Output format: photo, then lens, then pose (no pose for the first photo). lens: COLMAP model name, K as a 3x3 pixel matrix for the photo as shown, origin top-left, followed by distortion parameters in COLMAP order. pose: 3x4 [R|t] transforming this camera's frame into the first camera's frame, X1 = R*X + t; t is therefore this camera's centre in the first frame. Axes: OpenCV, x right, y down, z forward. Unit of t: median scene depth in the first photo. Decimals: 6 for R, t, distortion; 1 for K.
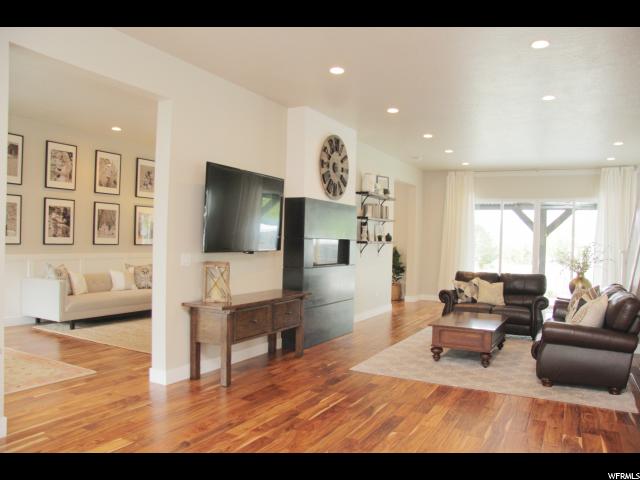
lens RADIAL K [[508.3, 0, 318.5], [0, 508.3, 250.0], [0, 0, 1]] dist [-0.150246, 0.125602]
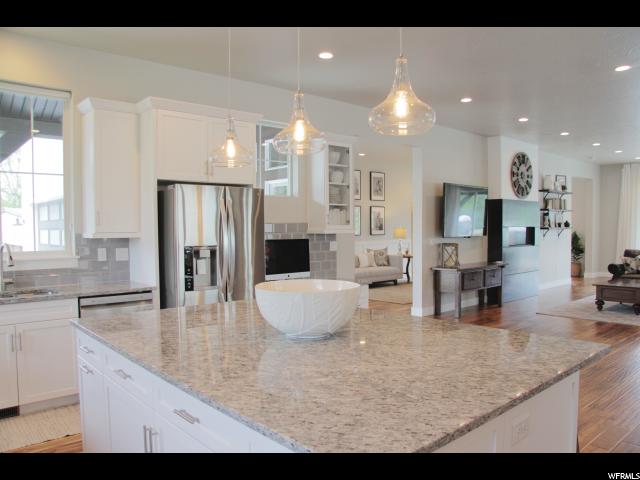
lens RADIAL K [[508.3, 0, 318.5], [0, 508.3, 250.0], [0, 0, 1]] dist [-0.150246, 0.125602]
pose [[0.939290, -0.017121, -0.342697, -0.027579], [0.024334, 0.999563, 0.016760, 0.004988], [0.342260, -0.024082, 0.939297, -0.437862]]
